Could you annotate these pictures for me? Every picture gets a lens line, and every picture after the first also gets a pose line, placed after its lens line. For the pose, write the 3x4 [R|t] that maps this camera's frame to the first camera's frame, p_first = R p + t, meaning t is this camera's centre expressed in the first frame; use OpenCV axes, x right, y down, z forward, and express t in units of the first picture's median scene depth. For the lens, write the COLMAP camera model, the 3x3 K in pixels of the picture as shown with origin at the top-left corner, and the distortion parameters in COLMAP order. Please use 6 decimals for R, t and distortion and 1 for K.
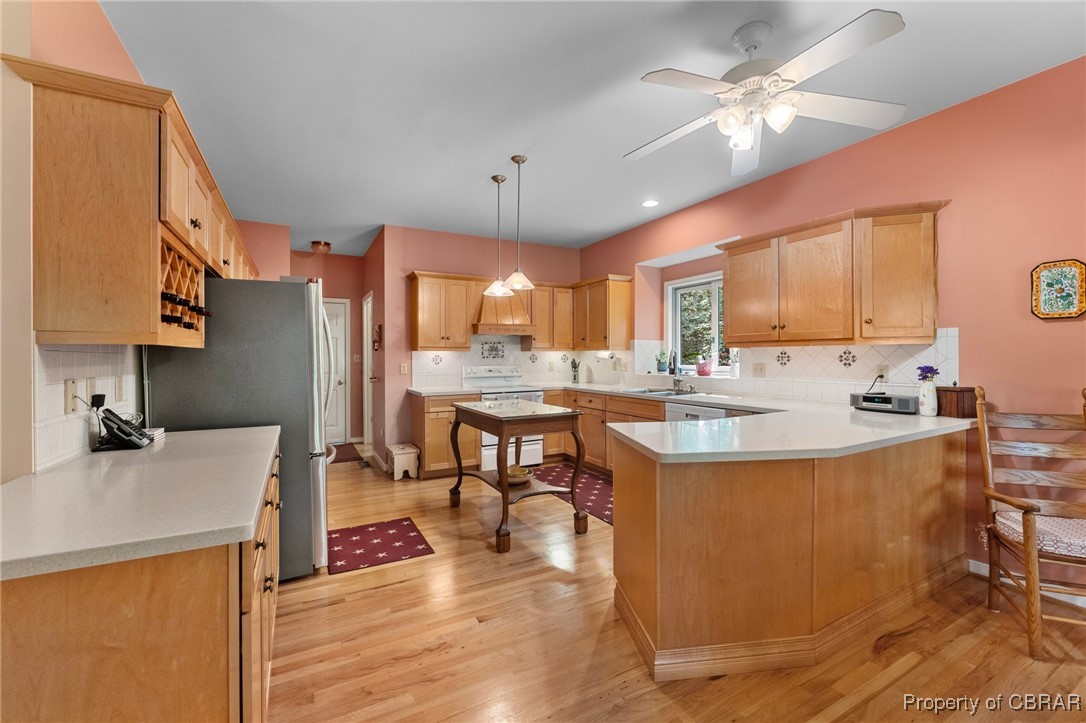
lens RADIAL K [[453.0, 0, 540.7], [0, 453.0, 356.9], [0, 0, 1]] dist [-0.001087, -0.000041]
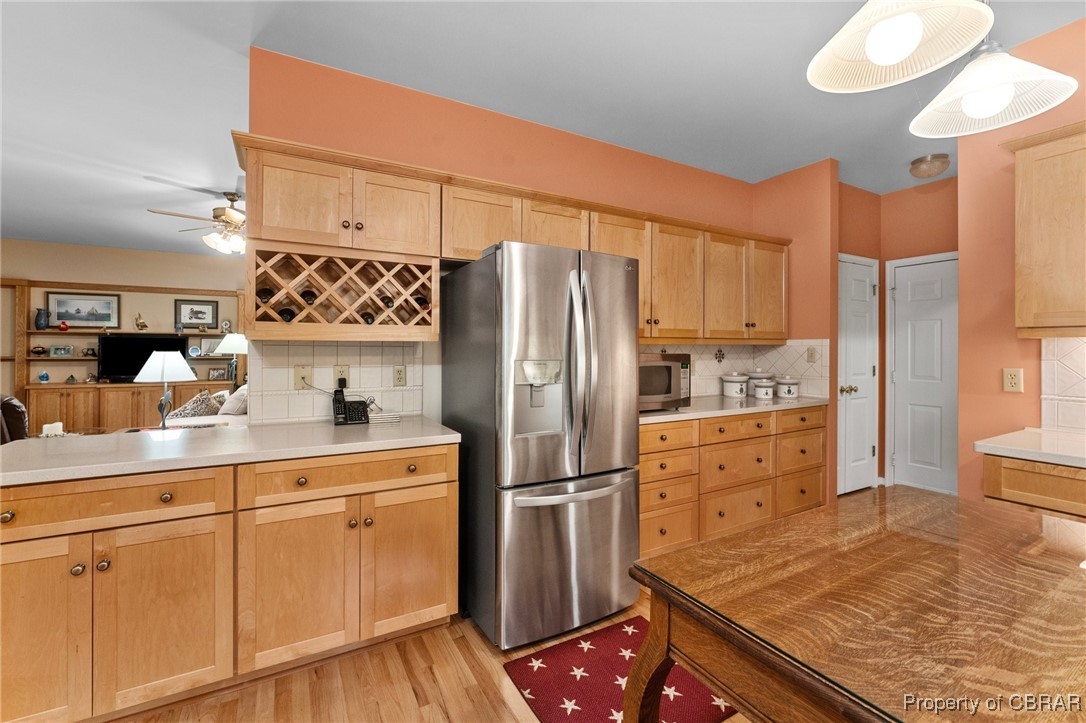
lens RADIAL K [[455.1, 0, 532.8], [0, 455.1, 349.9], [0, 0, 1]] dist [-0.002436, -0.000034]
pose [[0.007520, 0.004885, -0.999960, 0.262632], [-0.005015, 0.999976, 0.004848, -0.006653], [0.999959, 0.004978, 0.007545, 1.192736]]
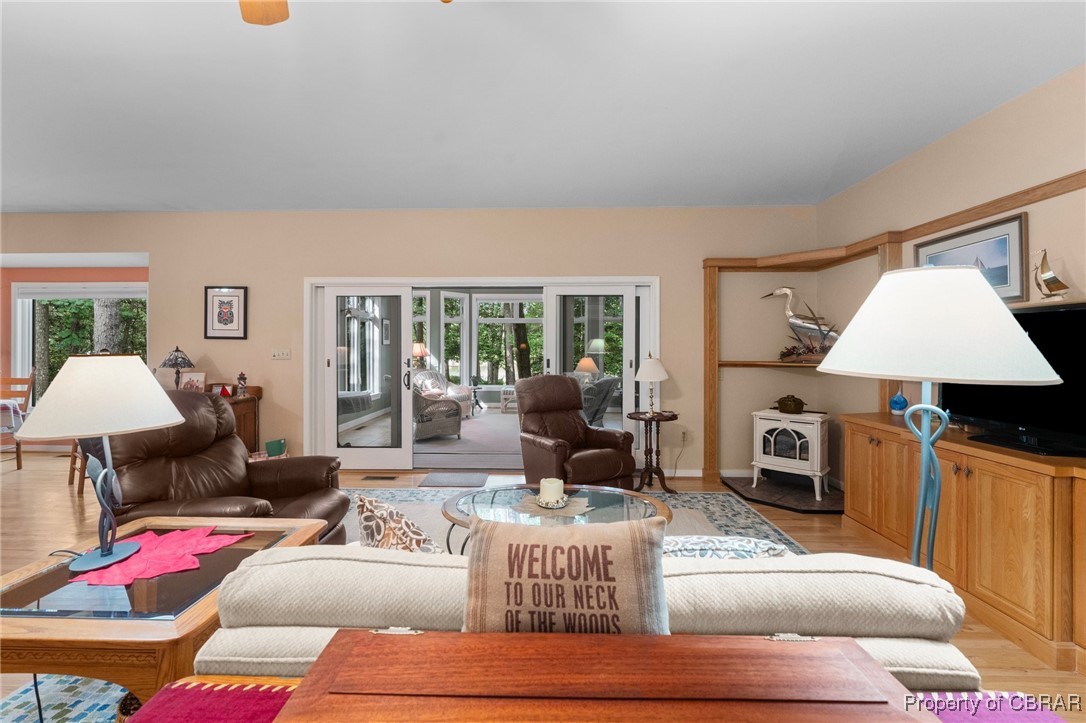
lens RADIAL K [[453.0, 0, 540.7], [0, 453.0, 356.9], [0, 0, 1]] dist [-0.001087, -0.000041]
pose [[-0.867883, -0.005065, 0.496743, -2.092124], [0.003333, 0.999866, 0.016019, 0.006631], [-0.496758, 0.015558, -0.867750, 0.206929]]
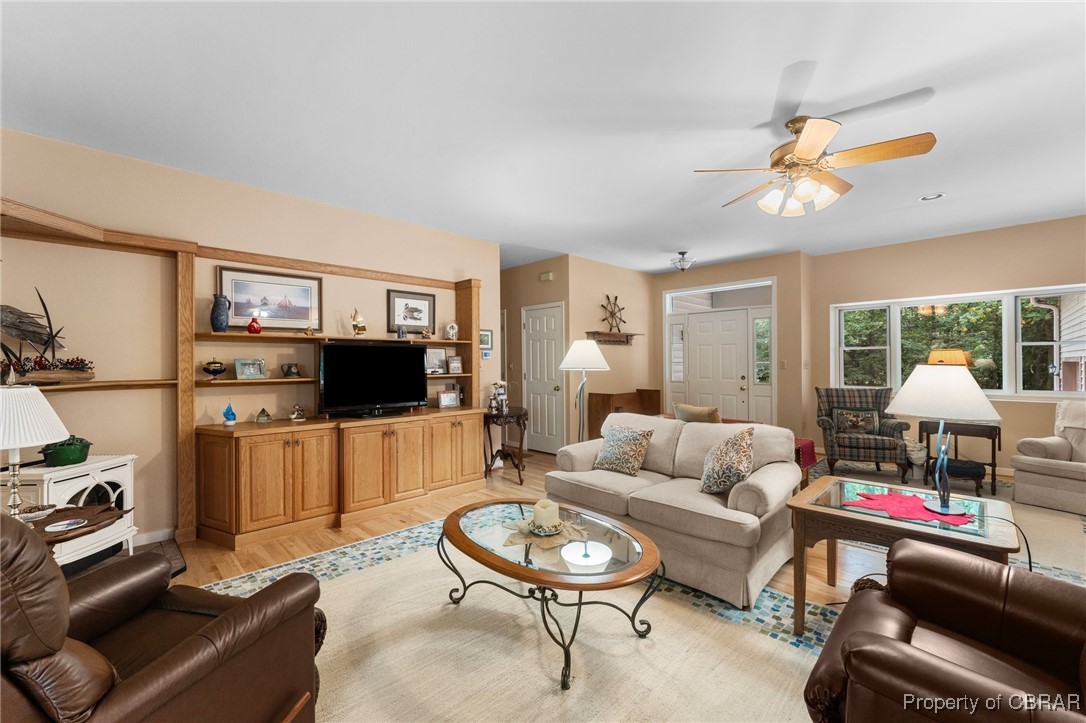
lens RADIAL K [[453.0, 0, 540.7], [0, 453.0, 356.9], [0, 0, 1]] dist [-0.001087, -0.000041]
pose [[0.270170, -0.011451, -0.962745, -0.640021], [0.001894, 0.999934, -0.011362, 0.007621], [0.962811, 0.001247, 0.270174, -0.993531]]
